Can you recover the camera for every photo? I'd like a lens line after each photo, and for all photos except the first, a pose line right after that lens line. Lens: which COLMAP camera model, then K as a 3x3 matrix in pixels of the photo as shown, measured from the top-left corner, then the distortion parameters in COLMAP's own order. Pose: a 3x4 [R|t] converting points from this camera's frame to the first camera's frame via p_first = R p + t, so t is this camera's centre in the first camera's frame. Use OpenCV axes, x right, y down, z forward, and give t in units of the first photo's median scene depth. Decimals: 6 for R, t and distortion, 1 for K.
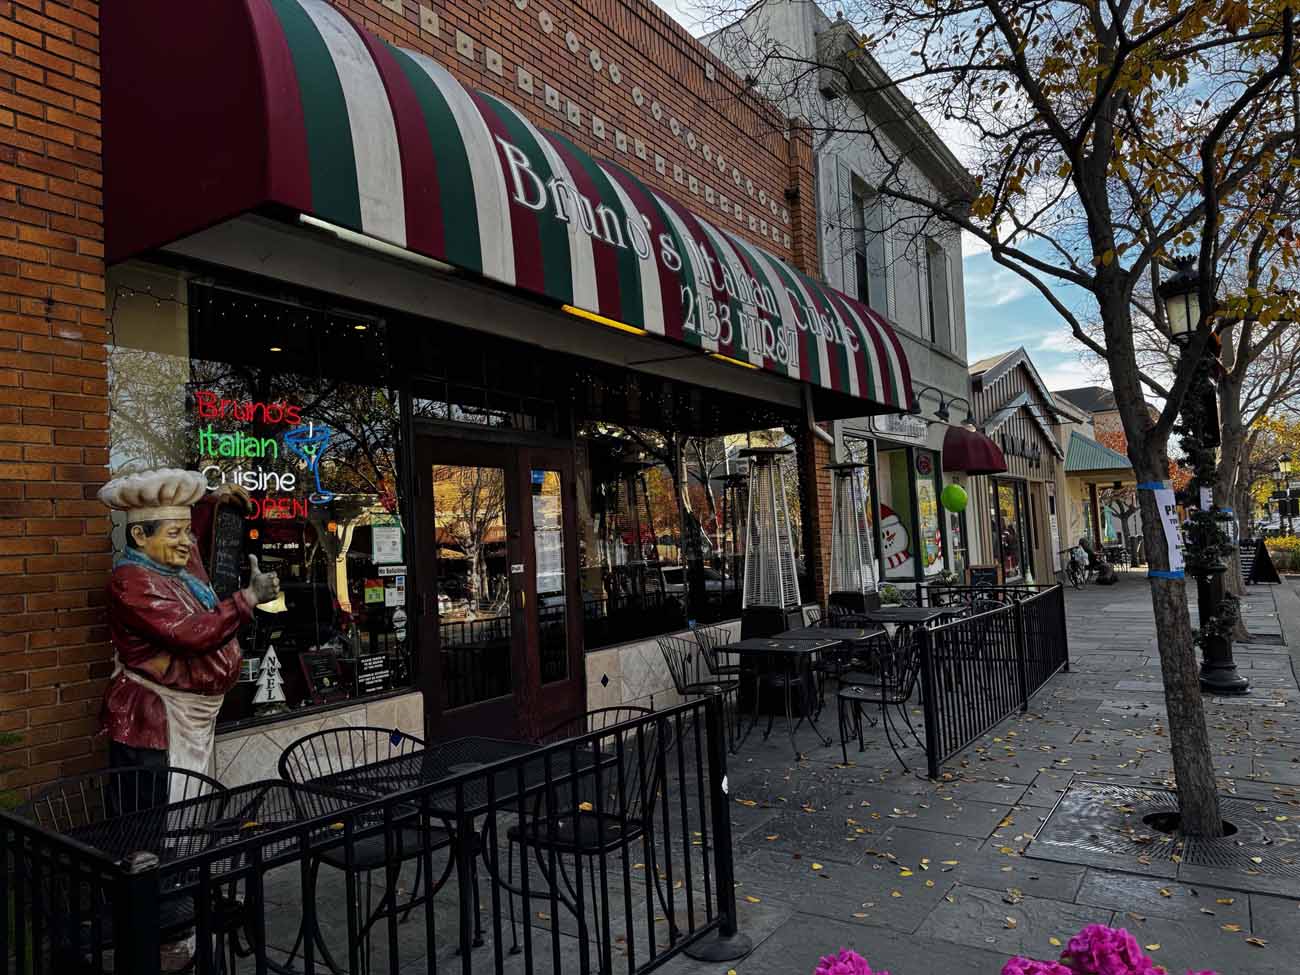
lens RADIAL K [[897.3, 0, 650.0], [0, 897.3, 487.5], [0, 0, 1]] dist [0.116157, -0.166391]
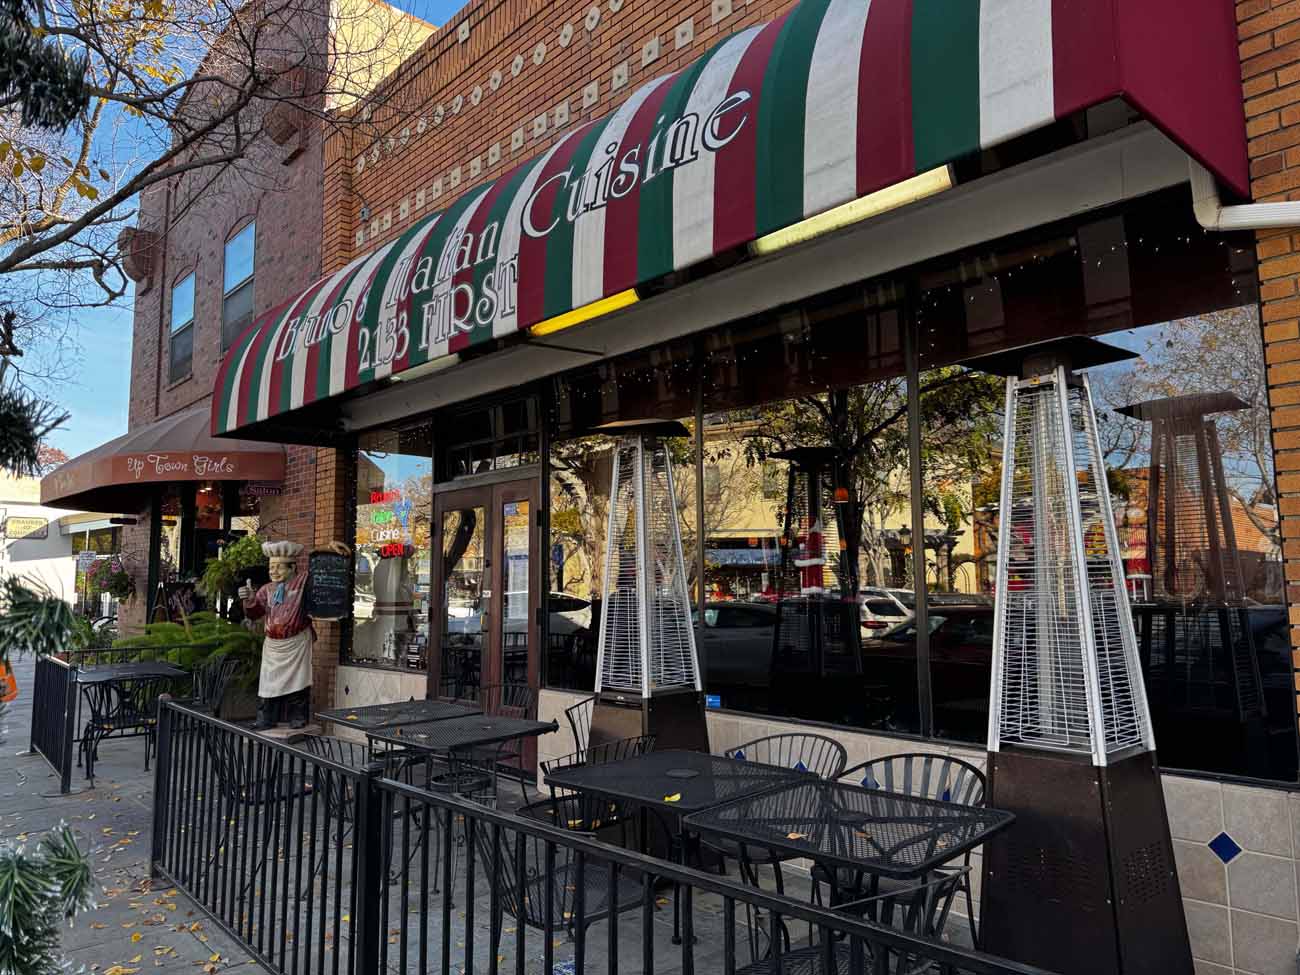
lens RADIAL K [[918.4, 0, 650.0], [0, 918.4, 487.5], [0, 0, 1]] dist [0.010576, -0.004977]
pose [[-0.241297, -0.025673, -0.970112, 0.879329], [0.113816, 0.992003, -0.054561, 0.041829], [0.963754, -0.123579, -0.236445, 1.410925]]
